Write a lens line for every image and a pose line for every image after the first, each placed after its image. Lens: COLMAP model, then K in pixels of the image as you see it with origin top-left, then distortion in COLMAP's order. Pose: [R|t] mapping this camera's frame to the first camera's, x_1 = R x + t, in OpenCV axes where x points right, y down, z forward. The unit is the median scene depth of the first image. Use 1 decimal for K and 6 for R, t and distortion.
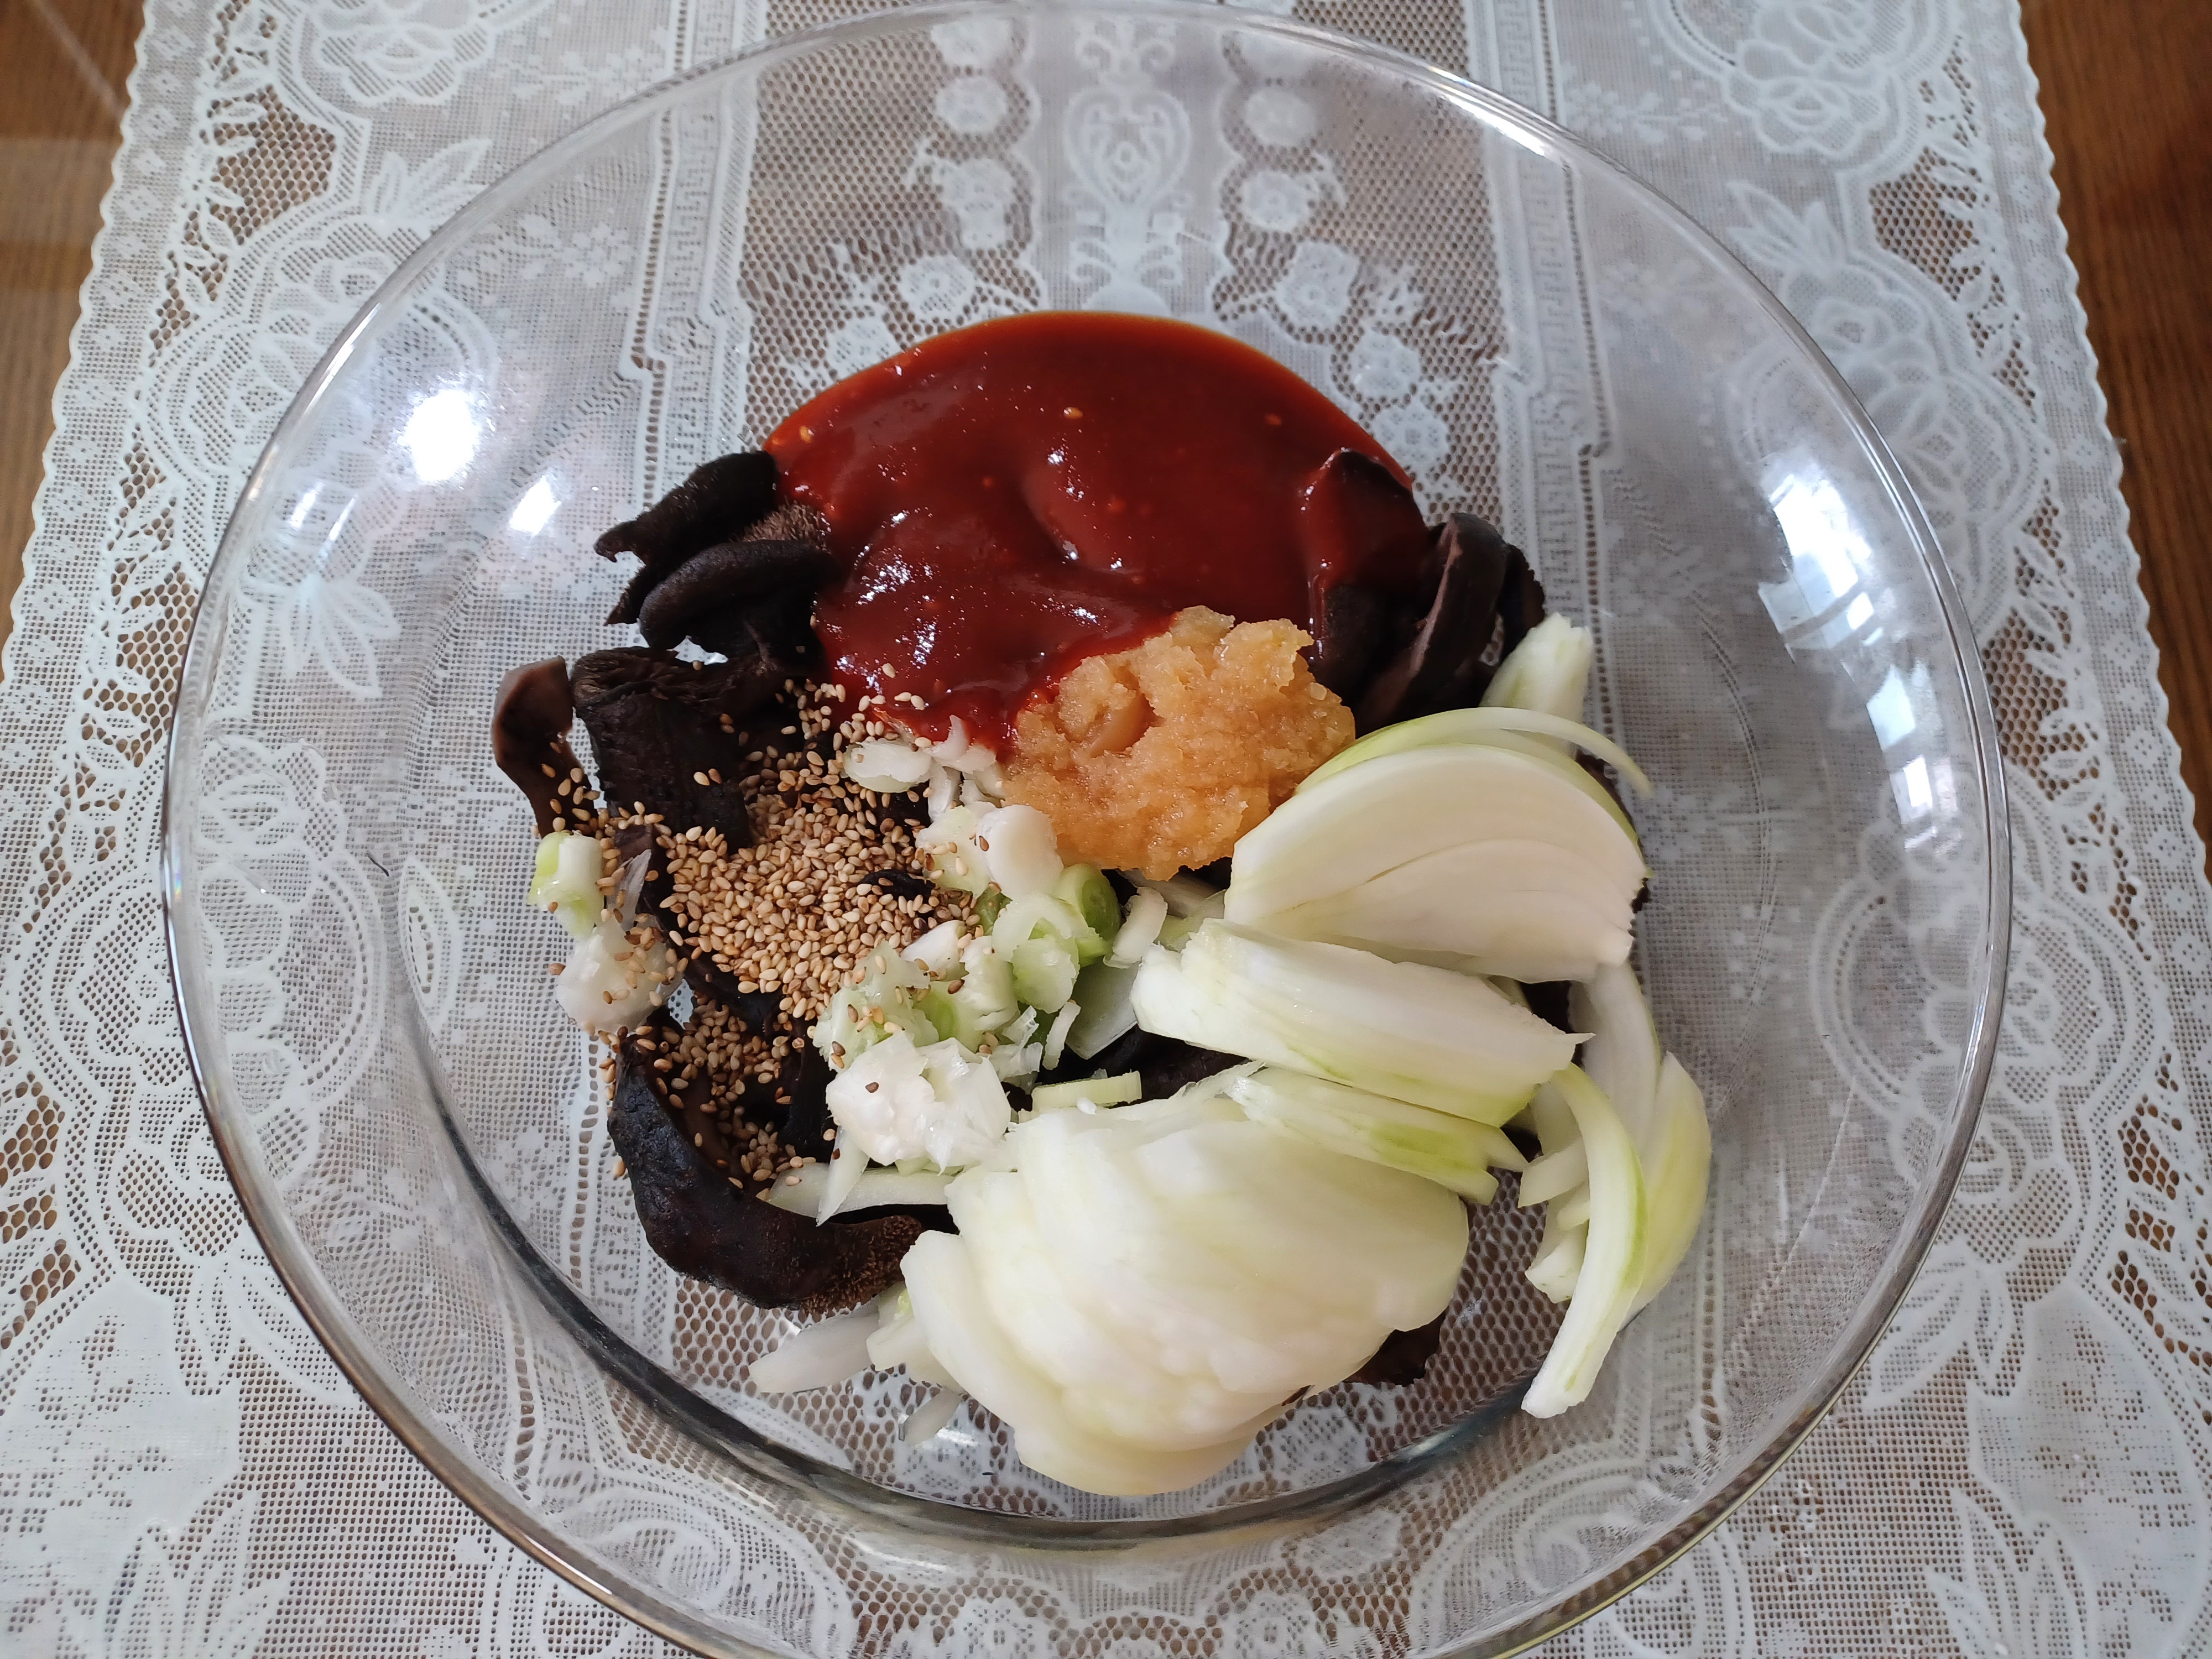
lens RADIAL K [[1848.3, 0, 1111.5], [0, 1848.3, 820.1], [0, 0, 1]] dist [-0.021098, 0.037094]
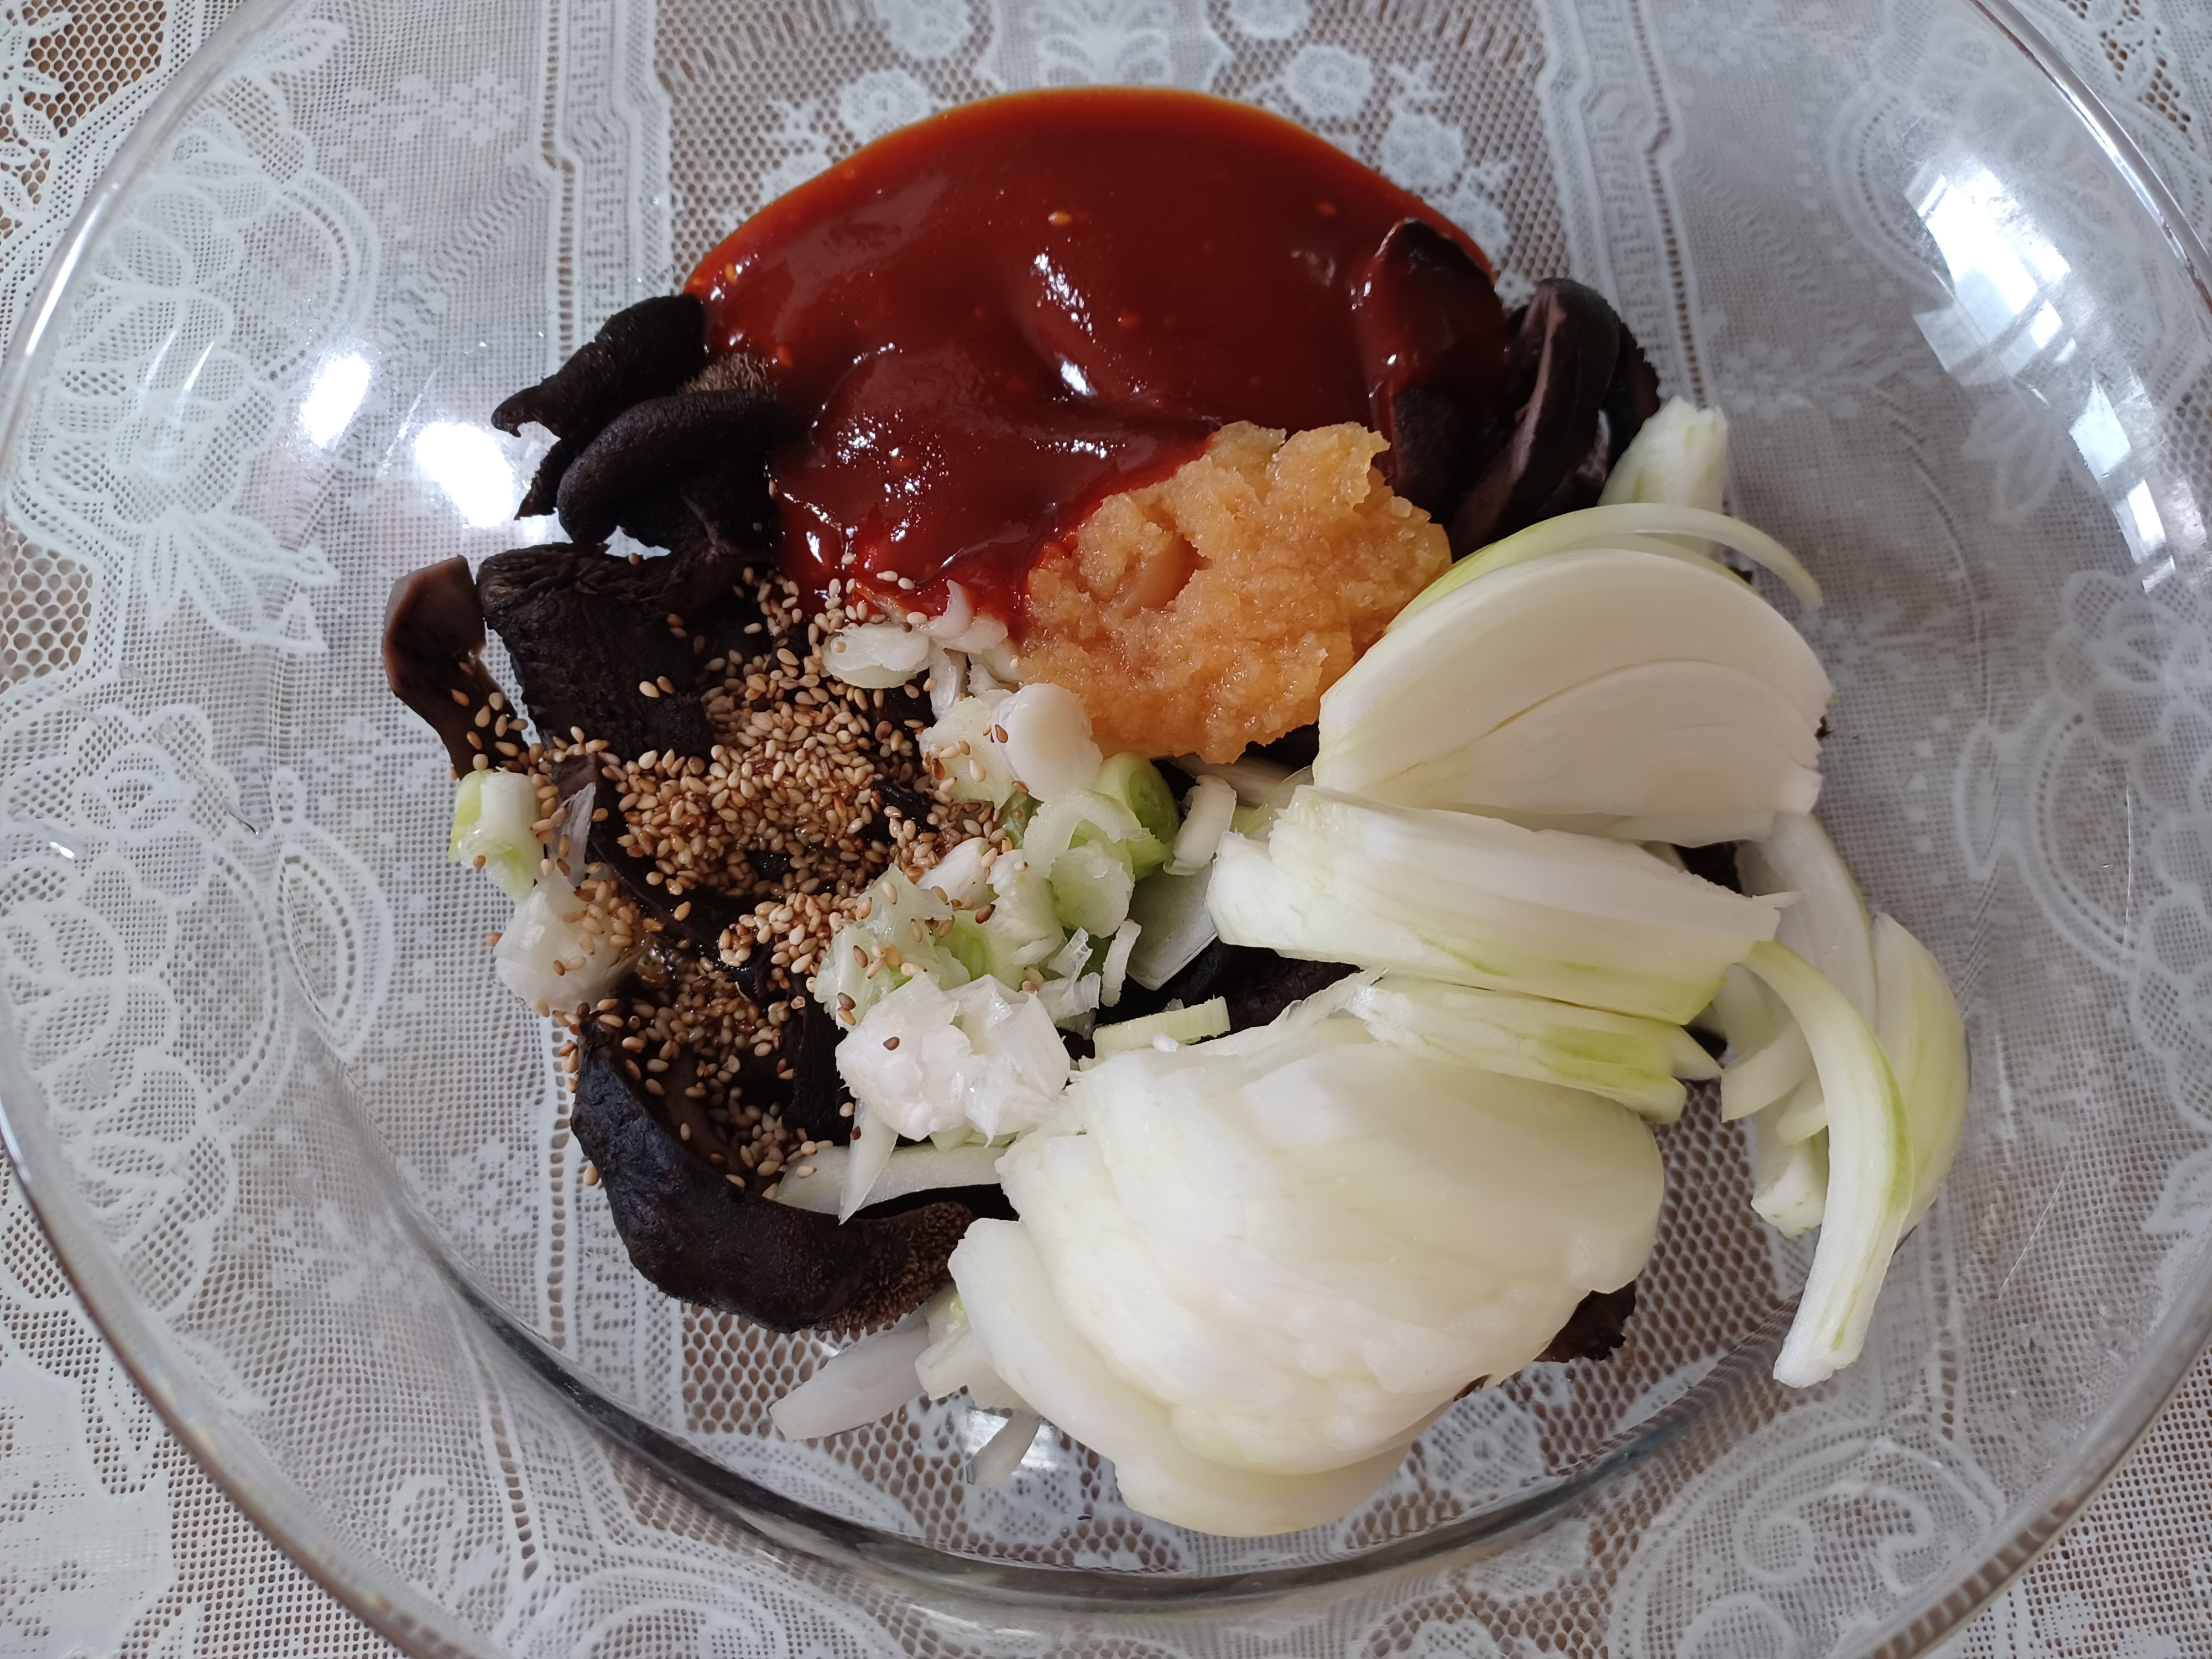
lens RADIAL K [[1863.6, 0, 1107.2], [0, 1863.6, 834.6], [0, 0, 1]] dist [-0.019860, 0.017722]
pose [[0.995676, -0.092149, -0.011718, -0.017108], [0.092418, 0.995407, 0.024982, 0.036636], [0.009362, -0.025957, 0.999619, 0.173418]]
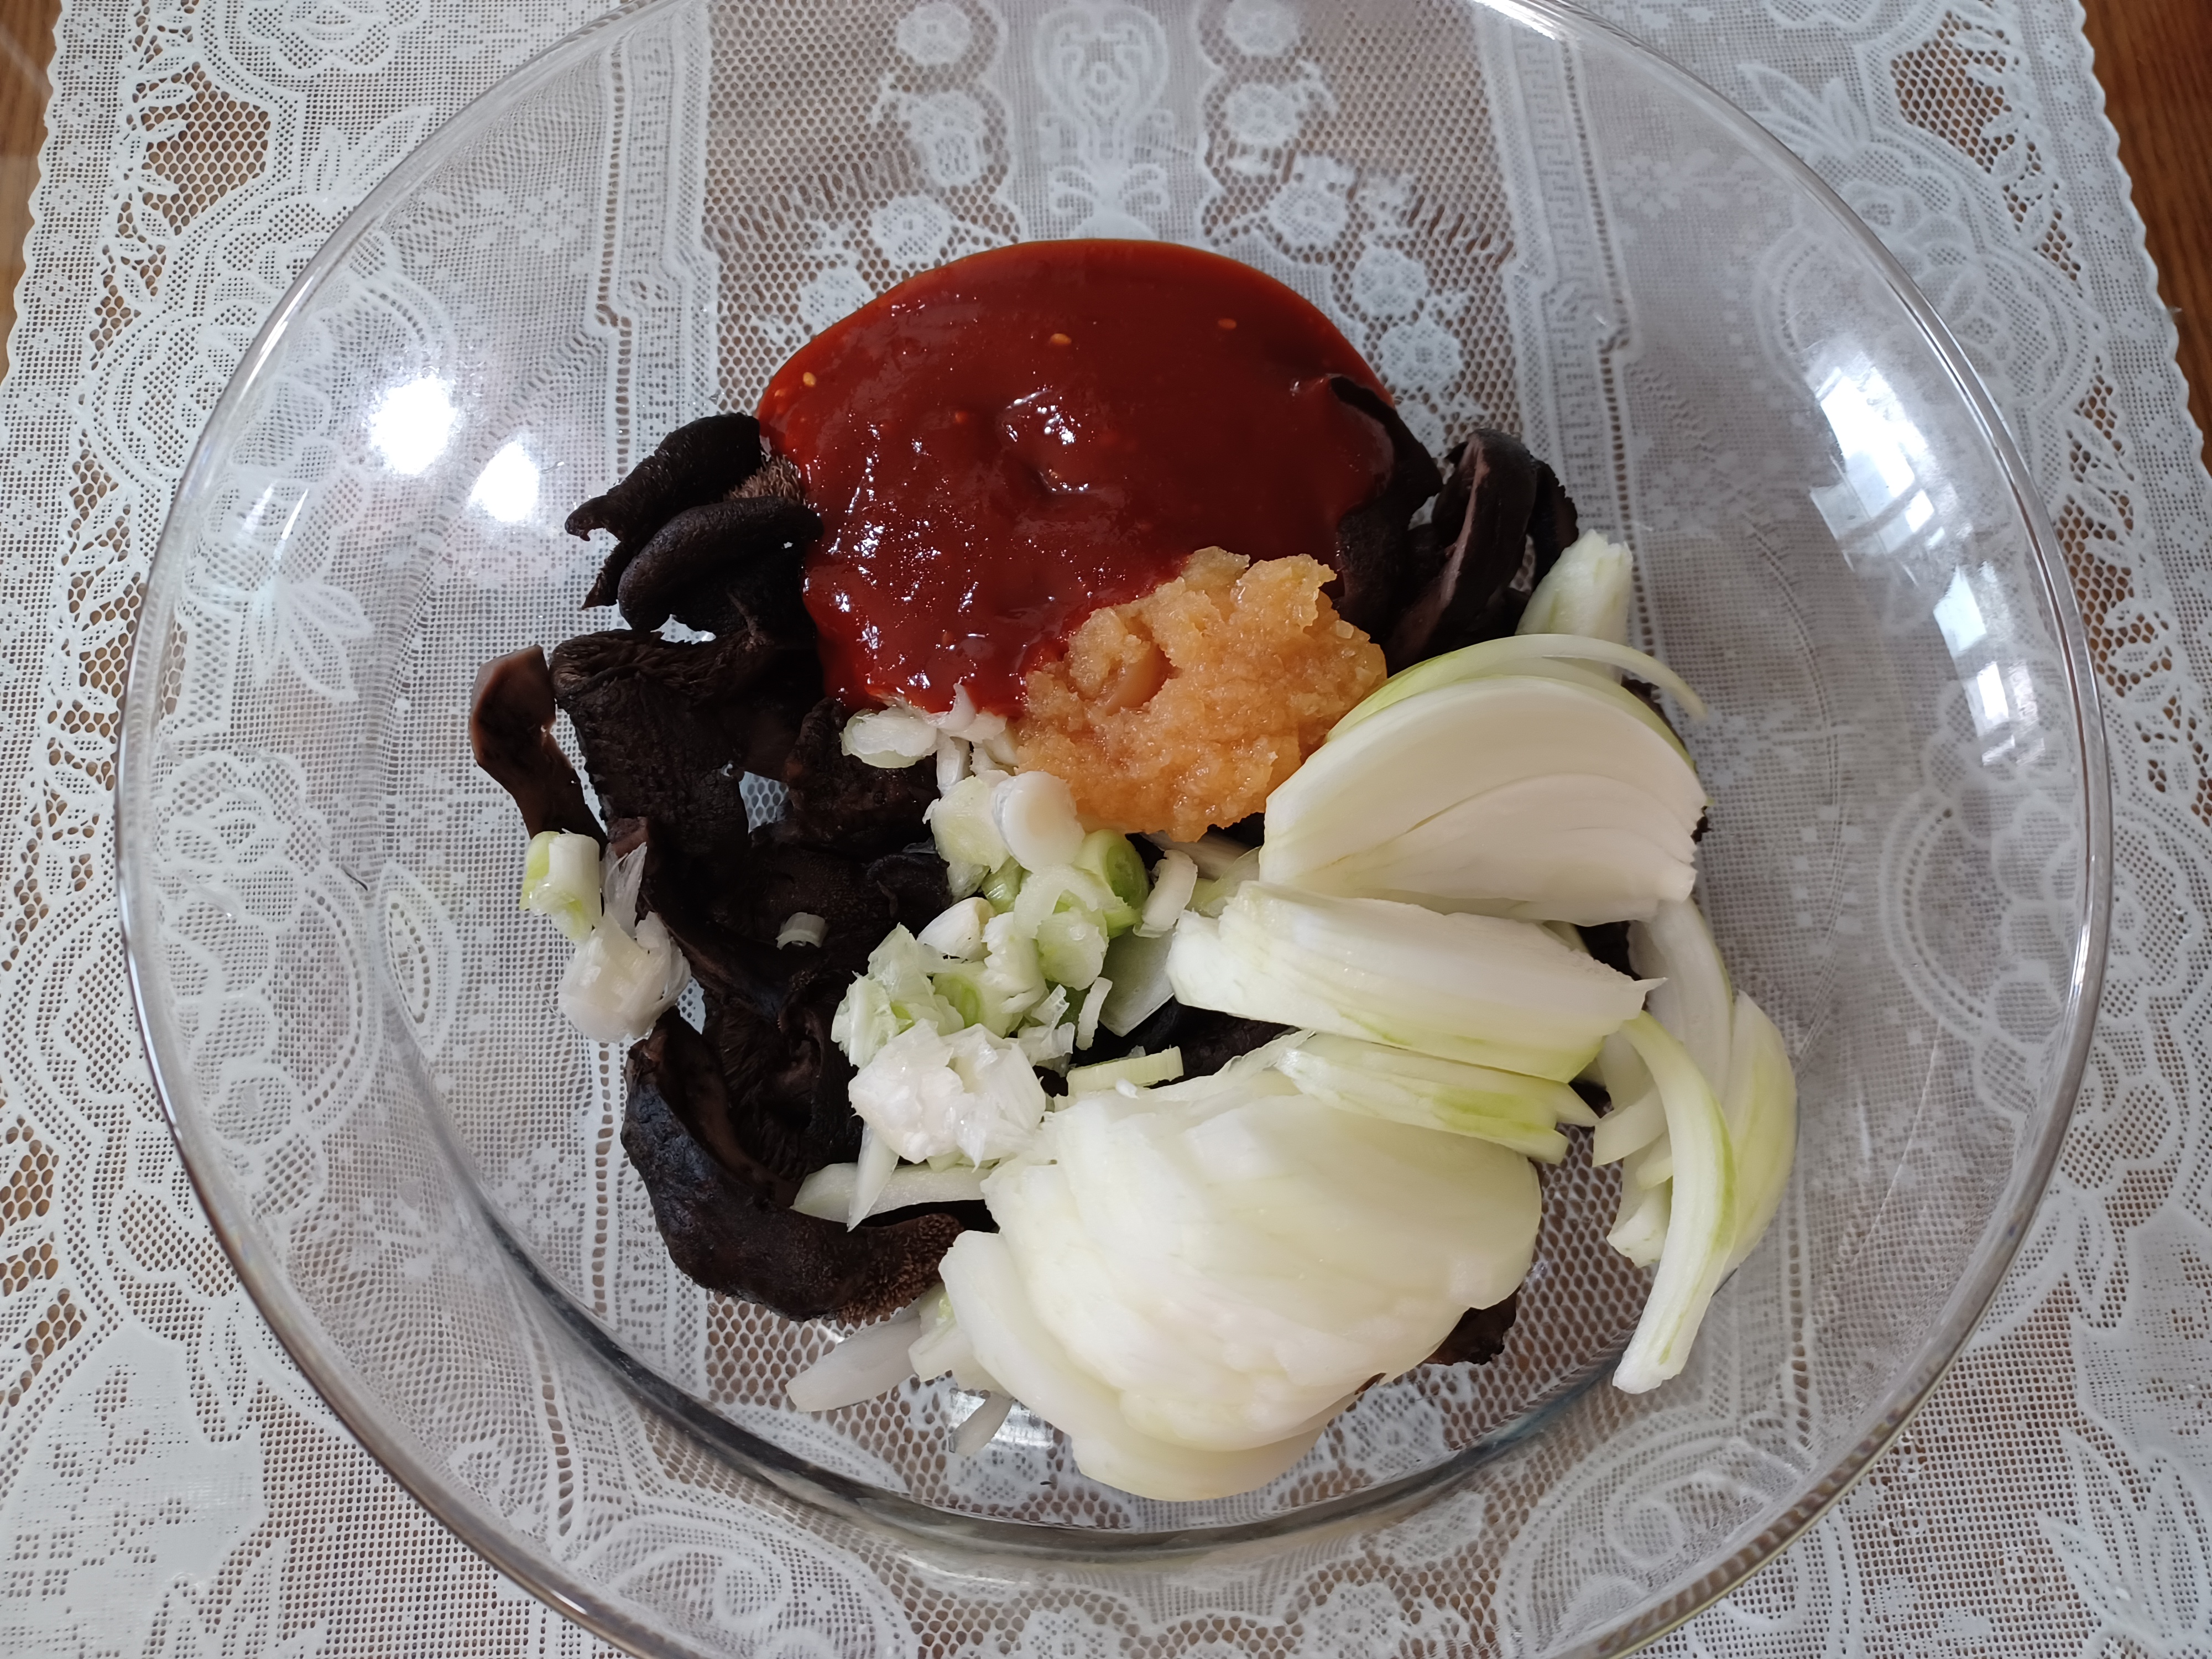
lens RADIAL K [[1863.1, 0, 1106.0], [0, 1863.1, 829.5], [0, 0, 1]] dist [-0.041766, 0.071792]
pose [[0.997922, -0.063275, -0.012142, -0.003318], [0.063589, 0.997596, 0.027537, -0.002227], [0.010370, -0.028251, 0.999547, 0.050064]]
